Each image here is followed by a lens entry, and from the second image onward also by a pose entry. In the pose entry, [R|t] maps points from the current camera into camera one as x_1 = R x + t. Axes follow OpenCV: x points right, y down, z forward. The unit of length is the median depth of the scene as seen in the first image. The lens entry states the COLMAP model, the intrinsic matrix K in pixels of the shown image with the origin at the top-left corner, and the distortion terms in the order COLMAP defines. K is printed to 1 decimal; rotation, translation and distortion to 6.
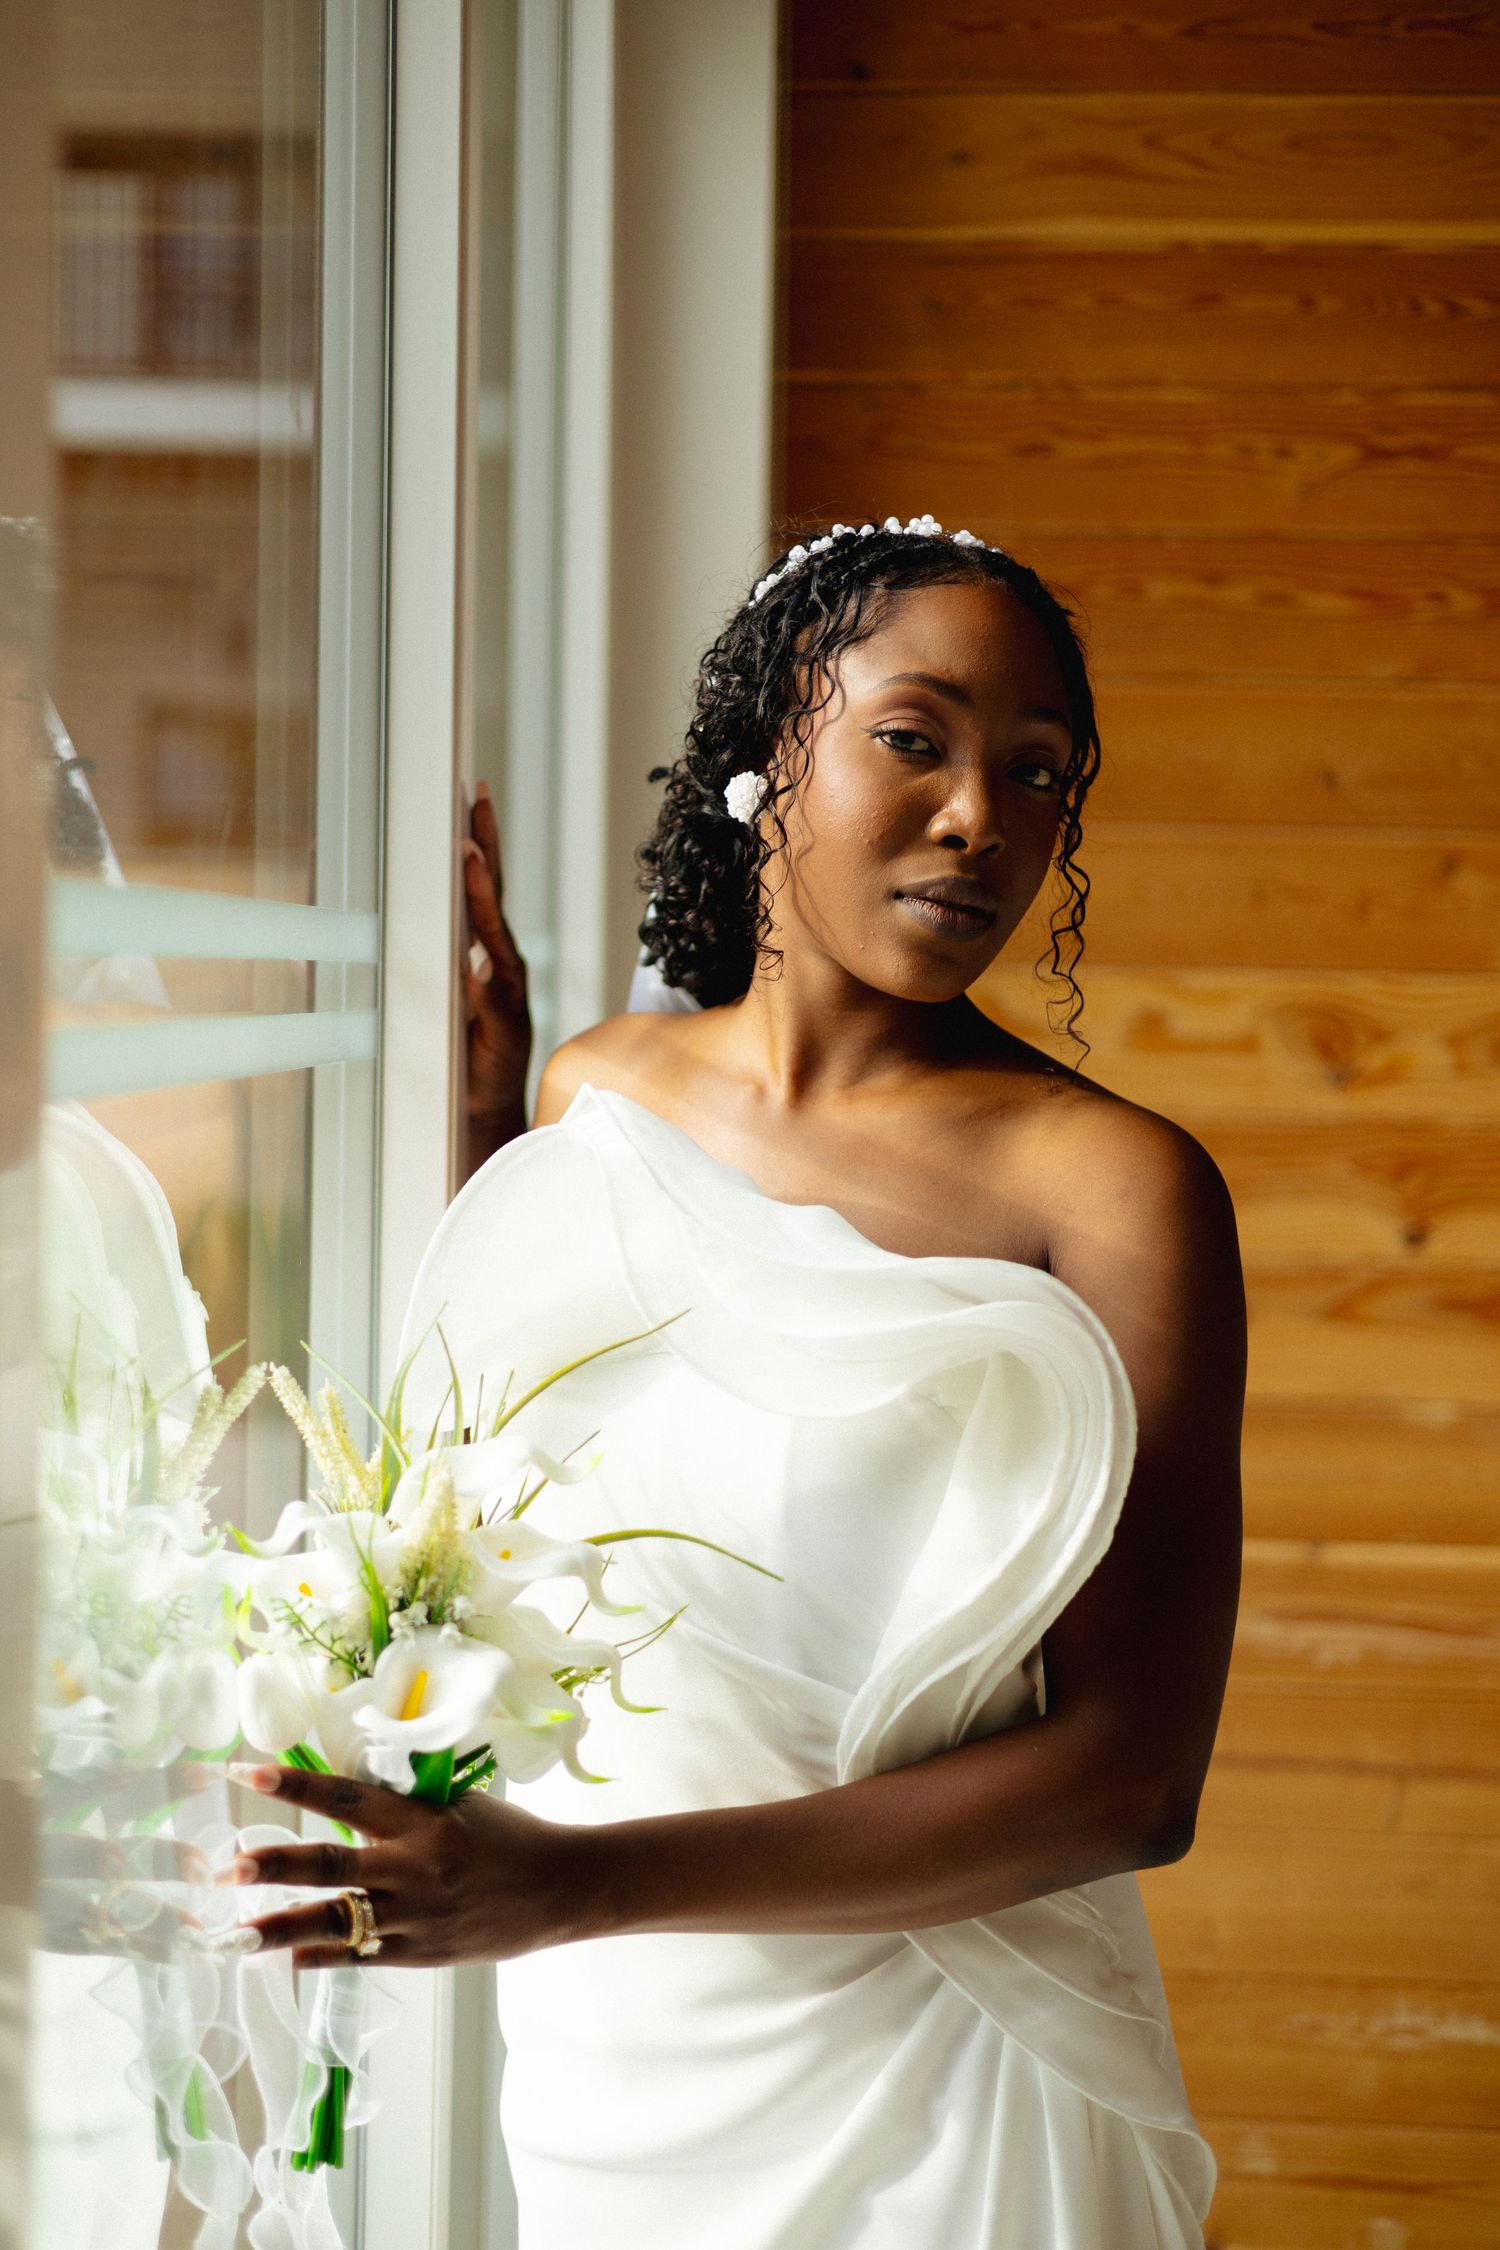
lens RADIAL K [[3064.7, 0, 672.7], [0, 3064.7, 1078.5], [0, 0, 1]] dist [0.012747, 0.000000]
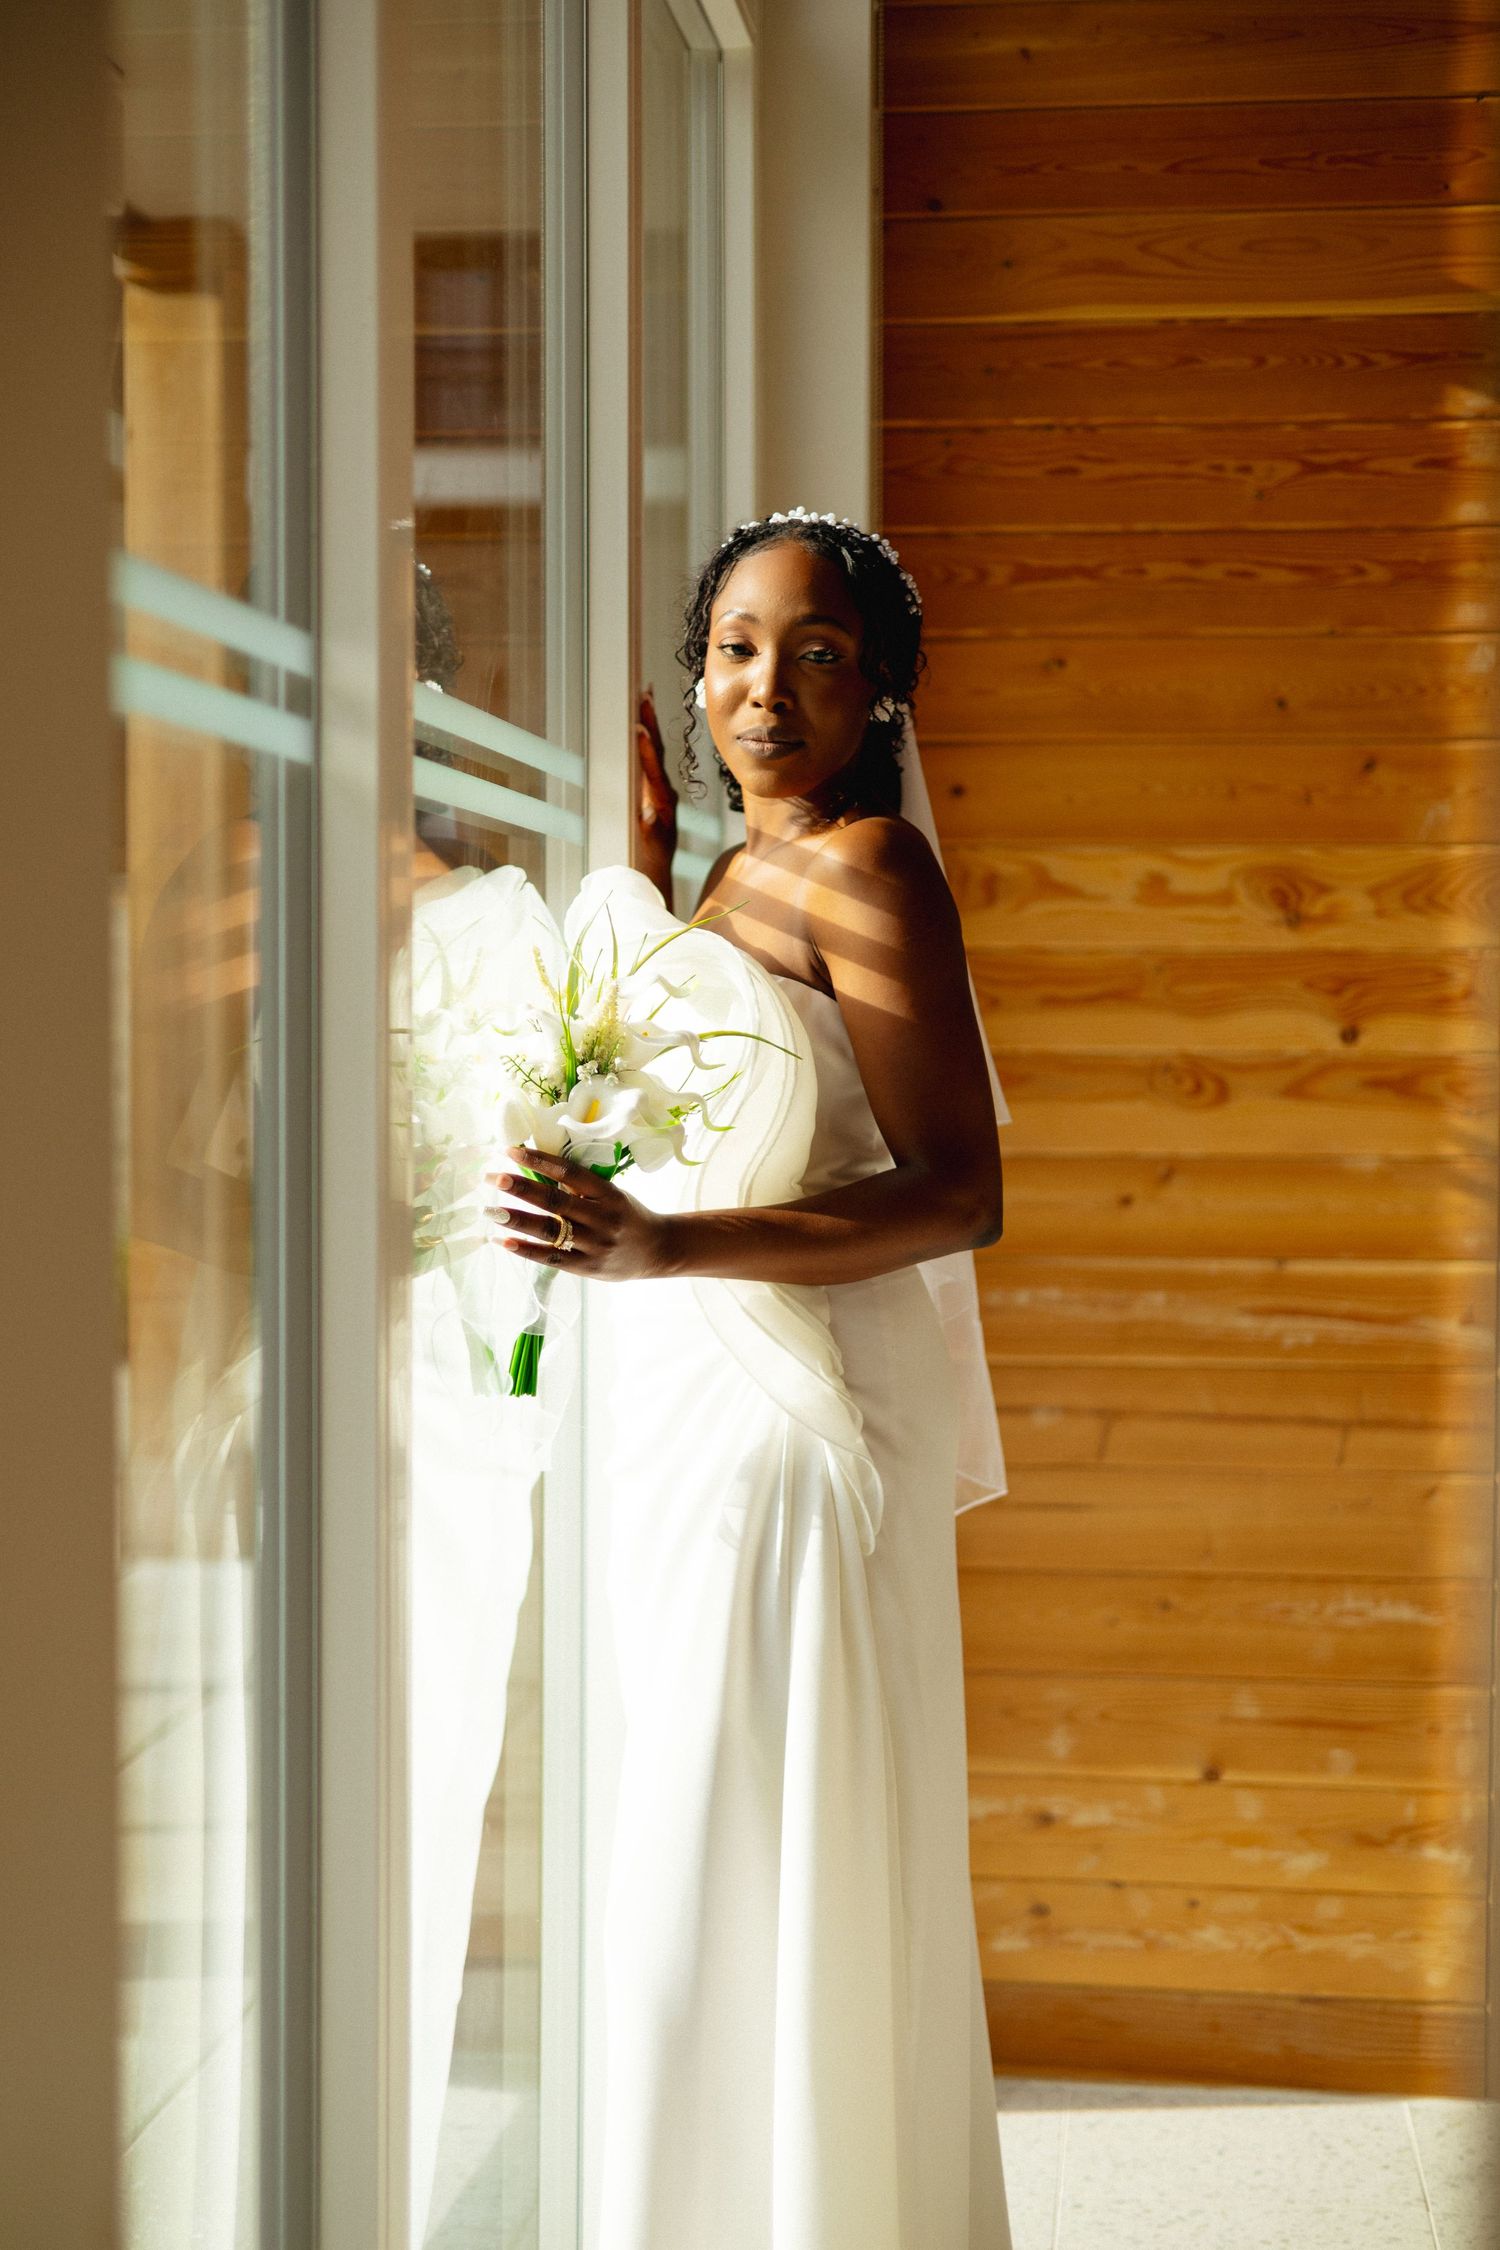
lens RADIAL K [[3064.7, 0, 764.8], [0, 3064.7, 1104.1], [0, 0, 1]] dist [0.012747, 0.000000]
pose [[0.998727, -0.013557, -0.048581, 0.045969], [0.013296, 0.999895, -0.005701, 0.087210], [0.048653, 0.005048, 0.998803, -0.390909]]
